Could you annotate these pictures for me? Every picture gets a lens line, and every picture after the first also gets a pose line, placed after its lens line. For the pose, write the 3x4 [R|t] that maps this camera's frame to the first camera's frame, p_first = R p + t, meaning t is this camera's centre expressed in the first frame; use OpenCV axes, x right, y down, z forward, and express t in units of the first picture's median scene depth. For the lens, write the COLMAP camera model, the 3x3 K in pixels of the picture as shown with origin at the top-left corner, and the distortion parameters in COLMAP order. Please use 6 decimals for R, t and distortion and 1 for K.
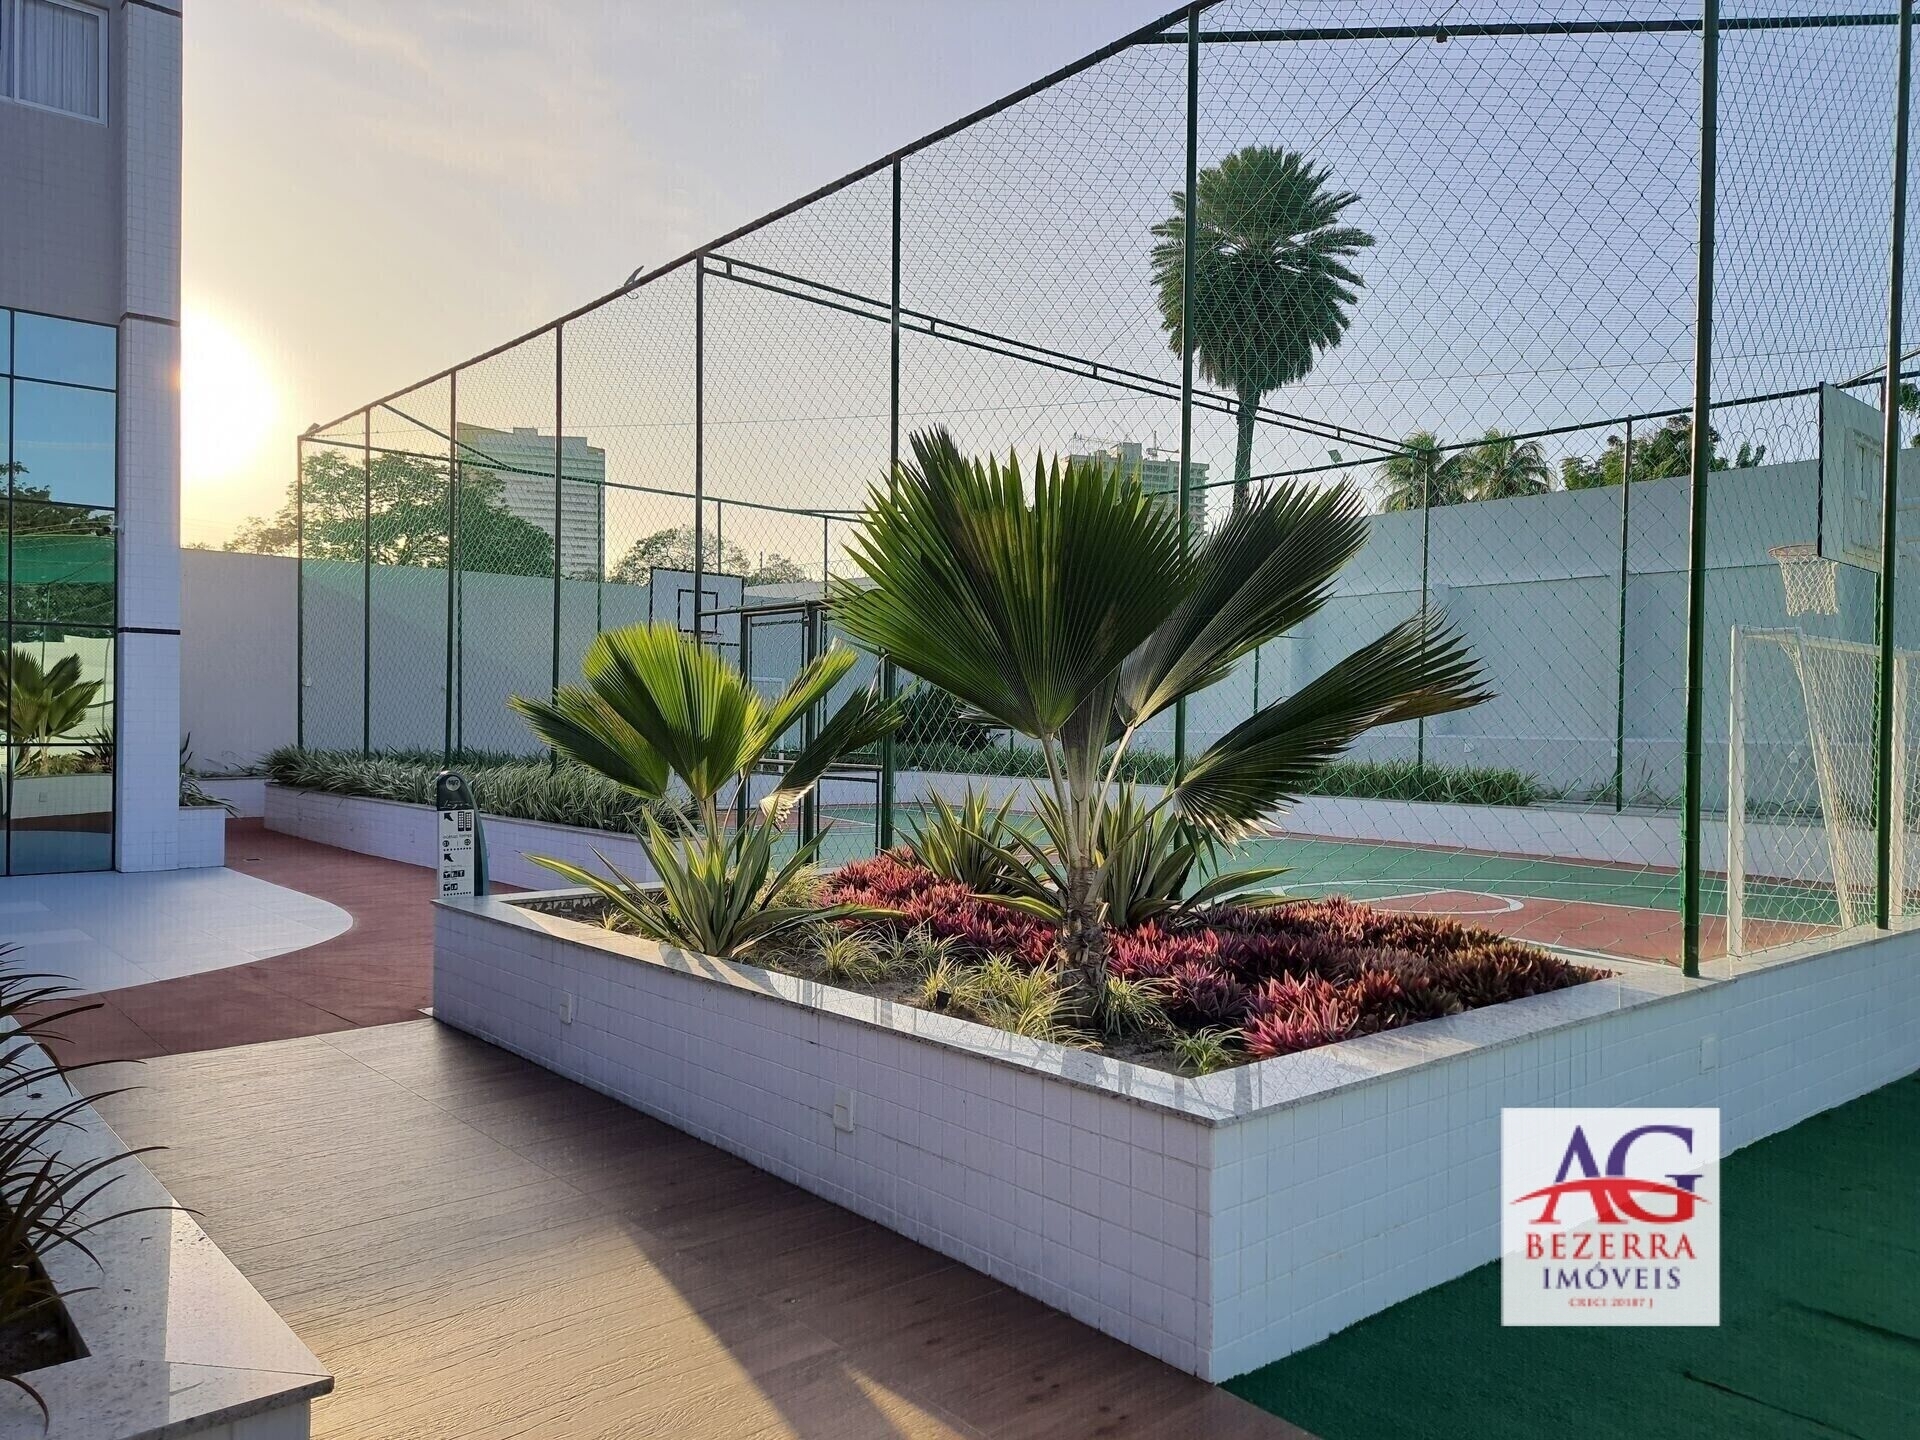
lens RADIAL K [[1370.5, 0, 962.7], [0, 1370.5, 721.5], [0, 0, 1]] dist [0.080129, -0.058129]
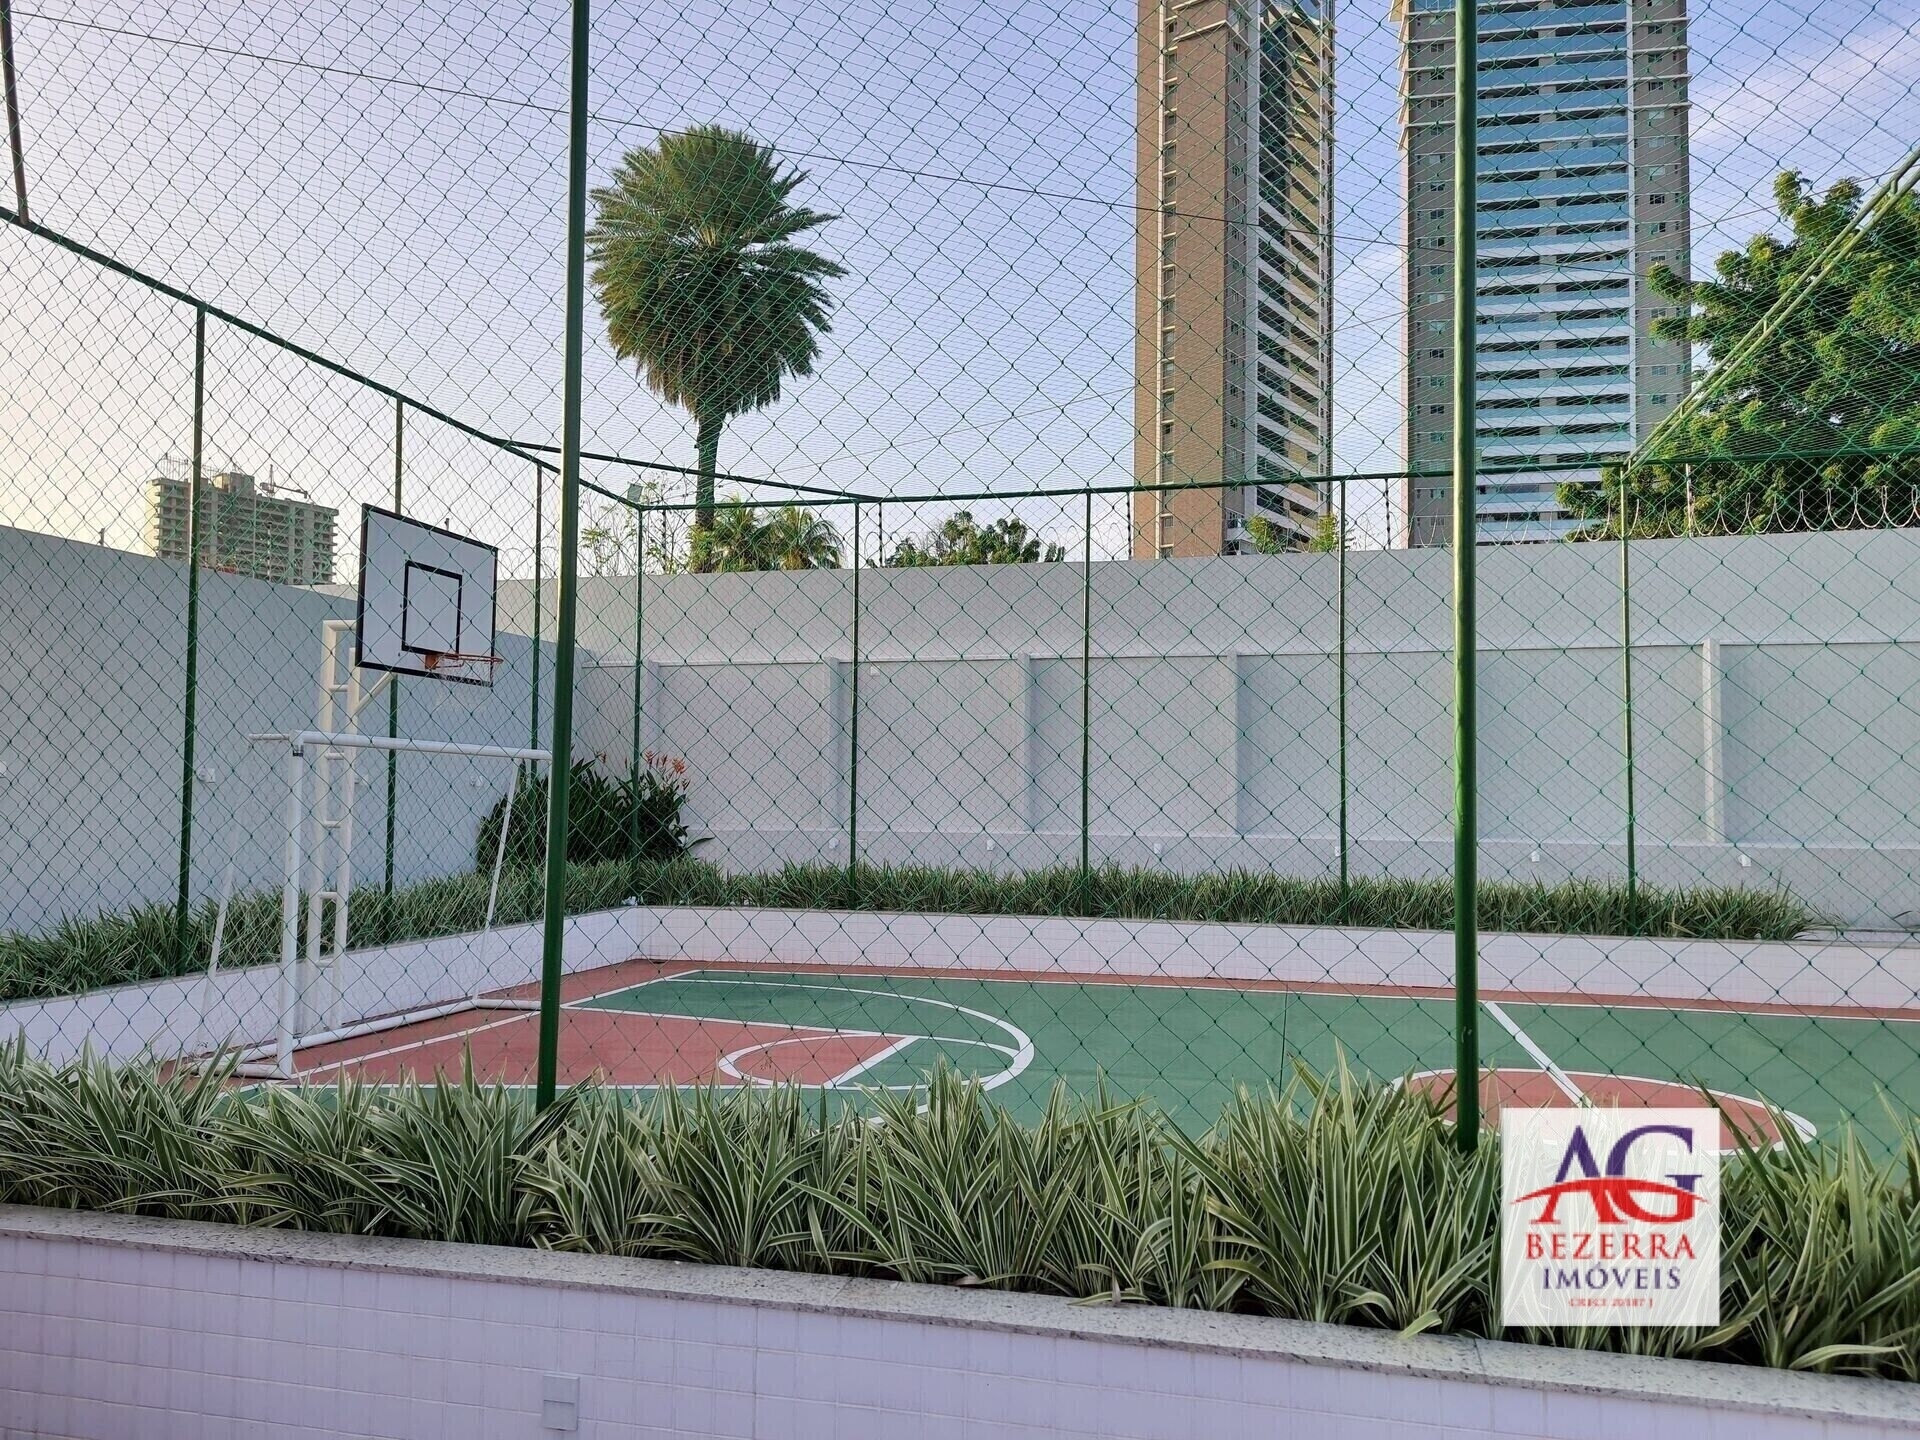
lens RADIAL K [[1370.5, 0, 962.0], [0, 1370.5, 712.3], [0, 0, 1]] dist [0.080129, -0.058129]
pose [[0.809443, 0.033253, 0.586257, -0.154572], [0.001240, 0.998296, -0.058337, -0.007406], [-0.587198, 0.047947, 0.808022, 0.244167]]
